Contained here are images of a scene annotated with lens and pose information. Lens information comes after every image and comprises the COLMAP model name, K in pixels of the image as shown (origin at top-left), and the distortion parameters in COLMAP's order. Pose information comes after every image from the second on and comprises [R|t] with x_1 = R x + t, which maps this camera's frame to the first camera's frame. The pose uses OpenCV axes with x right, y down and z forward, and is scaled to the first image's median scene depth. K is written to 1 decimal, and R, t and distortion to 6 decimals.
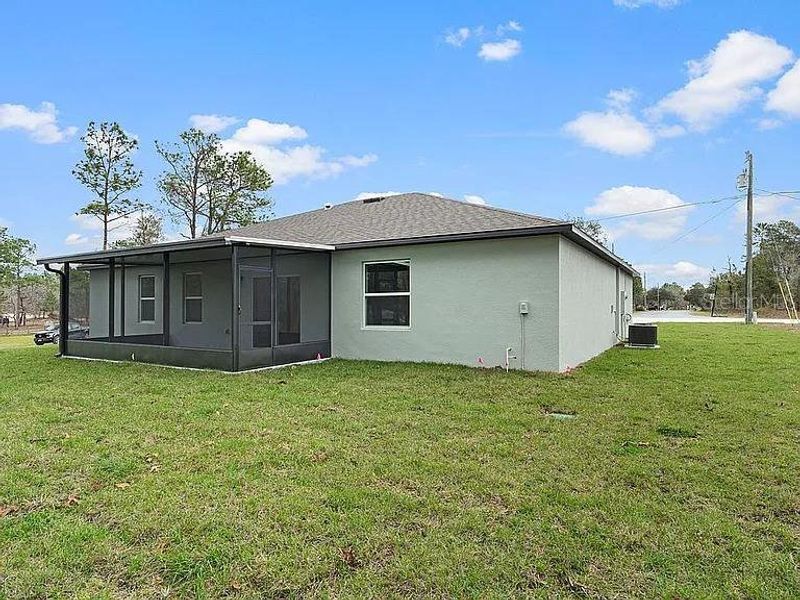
lens RADIAL K [[482.9, 0, 400.0], [0, 482.9, 300.0], [0, 0, 1]] dist [0.000056, -0.032167]
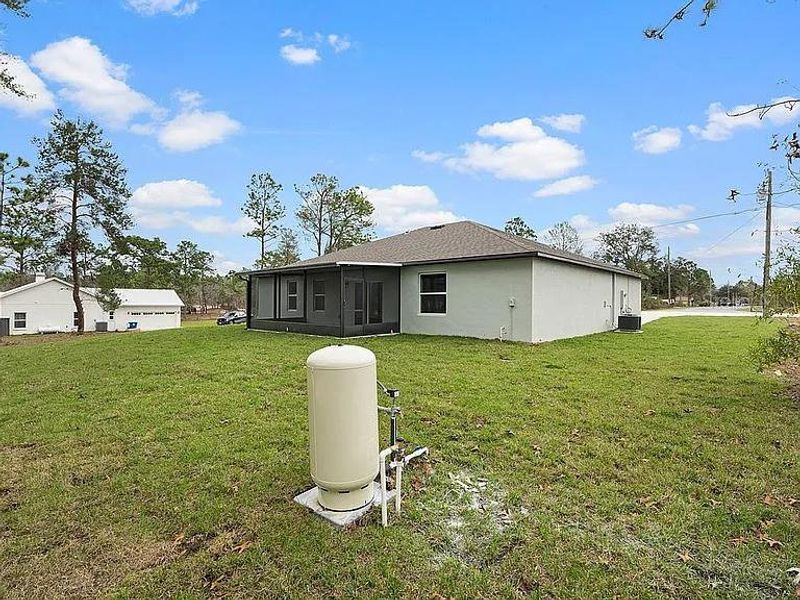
lens RADIAL K [[414.9, 0, 400.3], [0, 414.9, 296.8], [0, 0, 1]] dist [-0.004499, -0.000034]
pose [[0.977815, 0.003175, -0.209444, 0.068554], [-0.002583, 0.999992, 0.003100, -0.002247], [0.209452, -0.002490, 0.977816, -0.164272]]
